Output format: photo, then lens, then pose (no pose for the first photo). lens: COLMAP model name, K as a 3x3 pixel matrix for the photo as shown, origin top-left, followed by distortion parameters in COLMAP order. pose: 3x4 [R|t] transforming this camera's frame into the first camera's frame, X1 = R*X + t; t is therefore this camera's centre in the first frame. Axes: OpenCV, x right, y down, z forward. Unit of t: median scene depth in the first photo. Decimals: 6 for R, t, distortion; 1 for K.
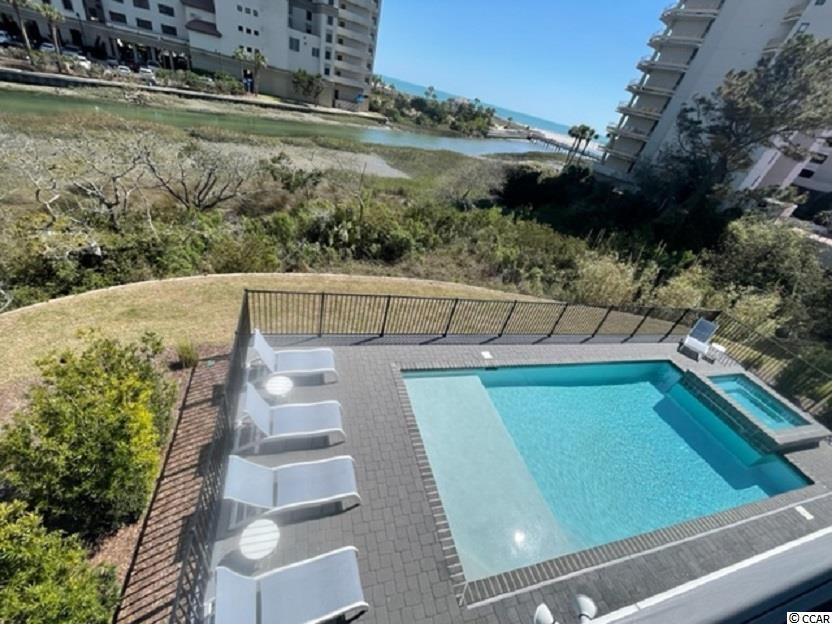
lens RADIAL K [[335.8, 0, 413.1], [0, 335.8, 314.0], [0, 0, 1]] dist [-0.001113, -0.000172]
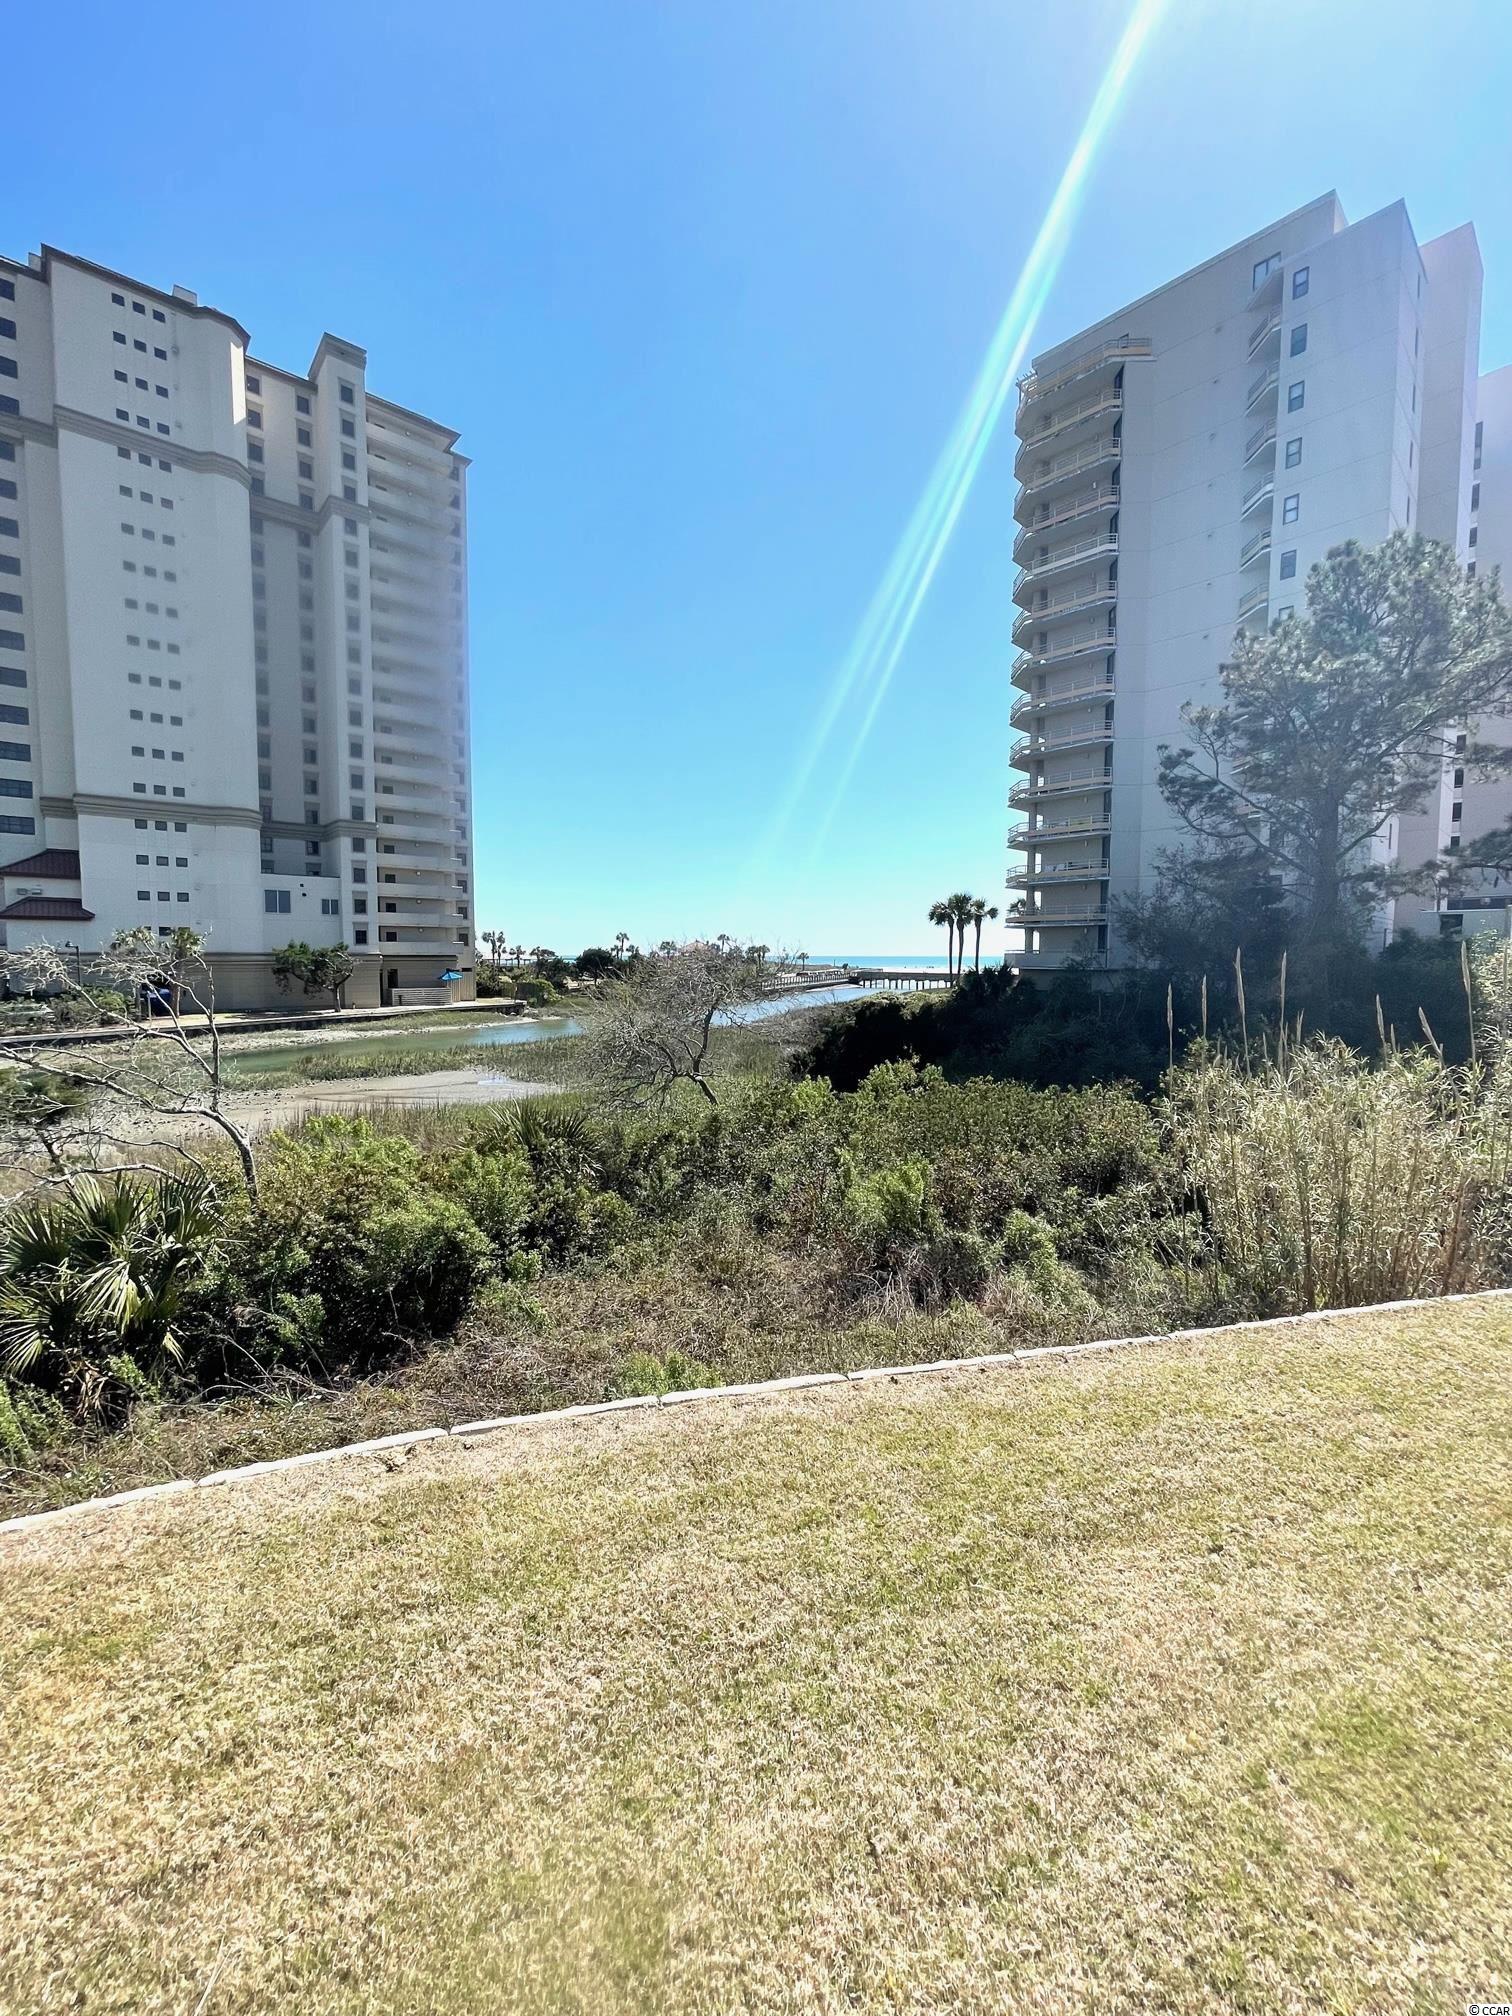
lens RADIAL K [[813.7, 0, 749.7], [0, 813.7, 1005.5], [0, 0, 1]] dist [-0.001113, -0.000172]
pose [[0.960037, -0.225632, 0.165586, 0.078671], [0.278117, 0.835283, -0.474293, -0.024747], [-0.031296, 0.501391, 0.864655, 0.298781]]
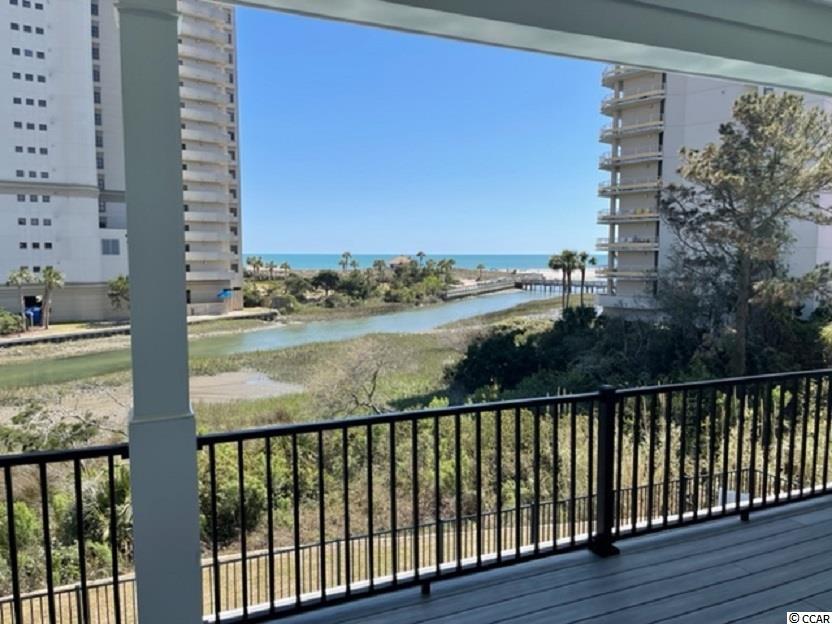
lens RADIAL K [[632.7, 0, 416.8], [0, 632.7, 305.4], [0, 0, 1]] dist [0.046110, -0.028385]
pose [[0.967416, -0.226792, 0.112572, 0.128283], [0.252928, 0.845252, -0.470720, 0.054142], [0.011604, 0.483854, 0.875072, -0.042771]]
